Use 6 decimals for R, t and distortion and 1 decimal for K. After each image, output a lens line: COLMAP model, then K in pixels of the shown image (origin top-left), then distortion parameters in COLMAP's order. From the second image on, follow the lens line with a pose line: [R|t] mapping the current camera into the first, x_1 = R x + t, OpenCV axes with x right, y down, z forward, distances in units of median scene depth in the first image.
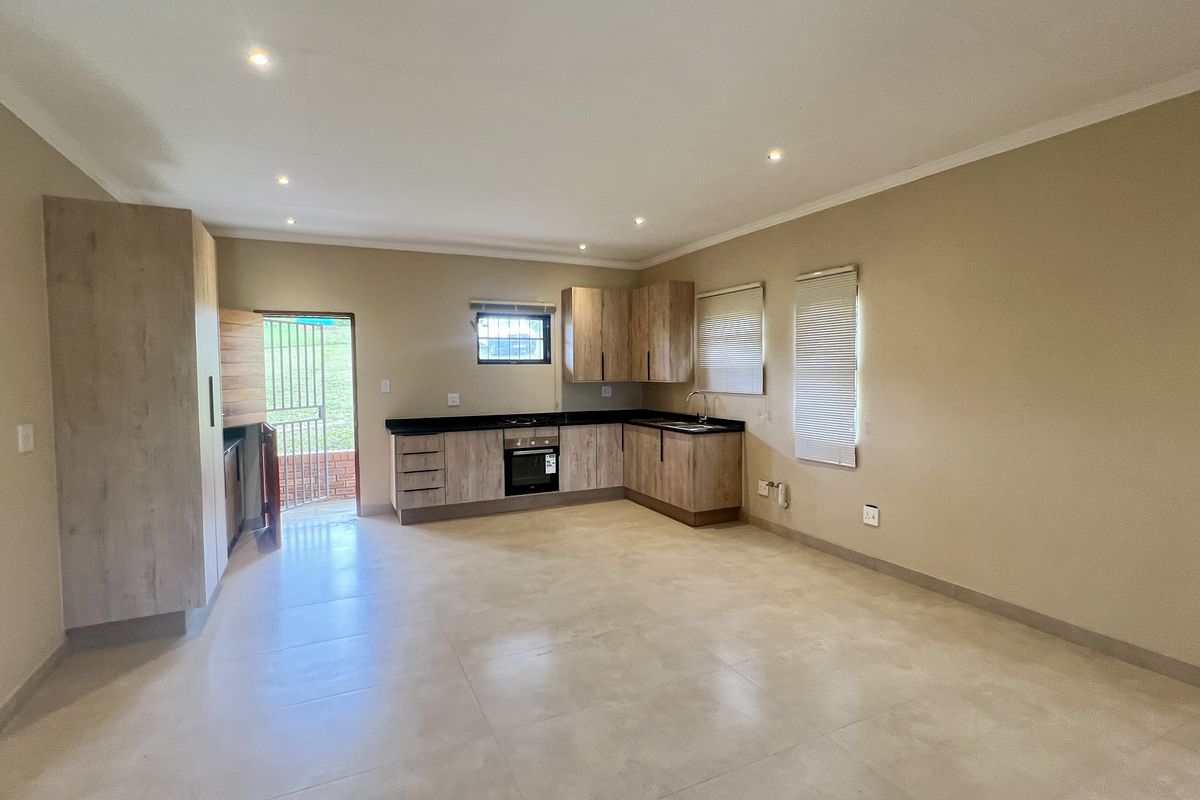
lens RADIAL K [[569.9, 0, 598.9], [0, 569.9, 396.9], [0, 0, 1]] dist [0.004555, 0.000928]
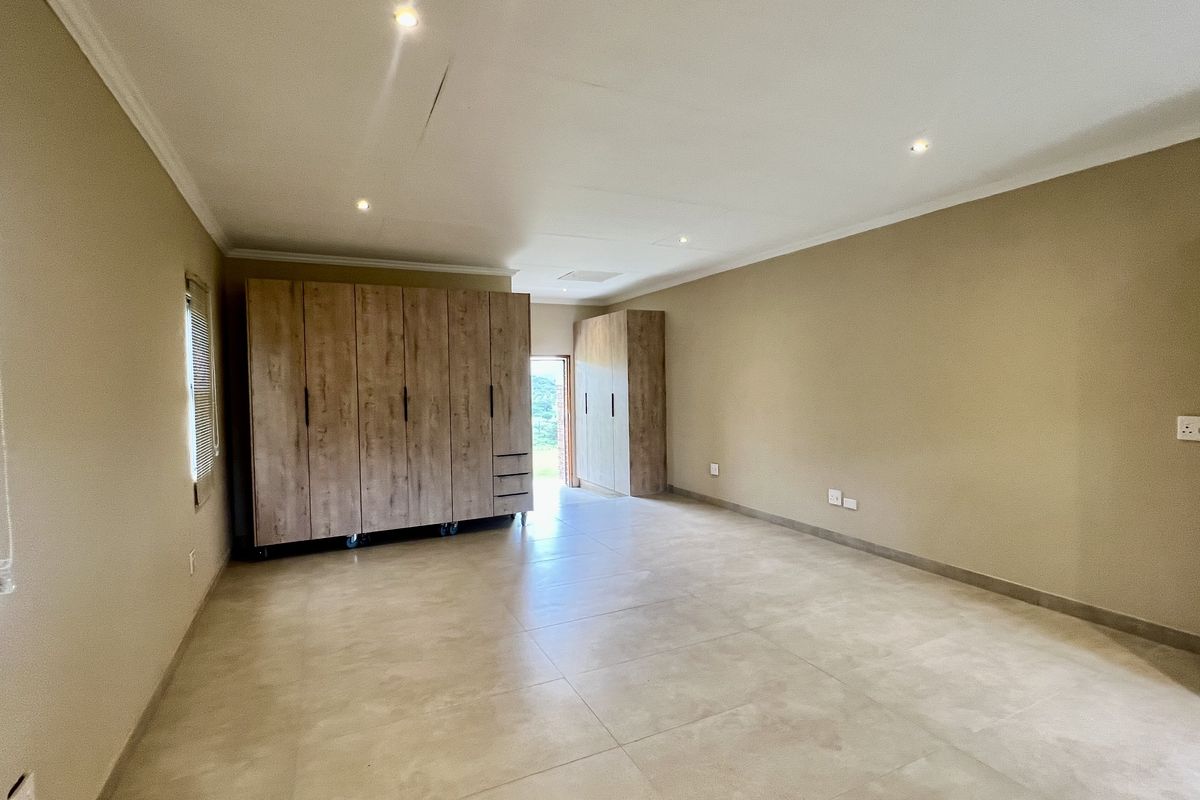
lens RADIAL K [[569.9, 0, 596.3], [0, 569.9, 397.7], [0, 0, 1]] dist [0.004555, 0.000928]
pose [[-0.999664, 0.025335, 0.005436, 0.078642], [0.025703, 0.996109, 0.084296, -0.054836], [-0.003279, 0.084408, -0.996426, 1.010823]]
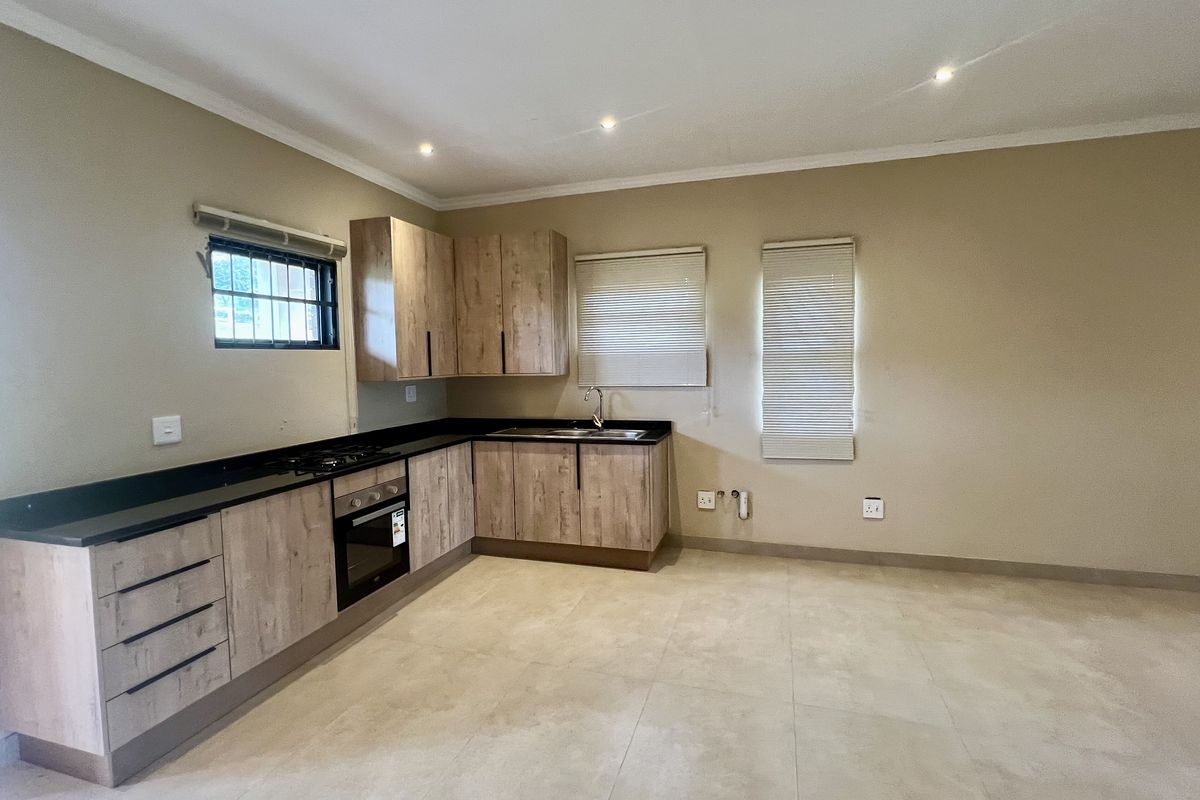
lens RADIAL K [[569.9, 0, 597.4], [0, 569.9, 396.5], [0, 0, 1]] dist [0.004555, 0.000928]
pose [[0.684766, -0.053418, 0.726803, -0.381404], [0.048911, 0.998430, 0.027300, -0.017647], [-0.727120, 0.016854, 0.686303, 0.515716]]
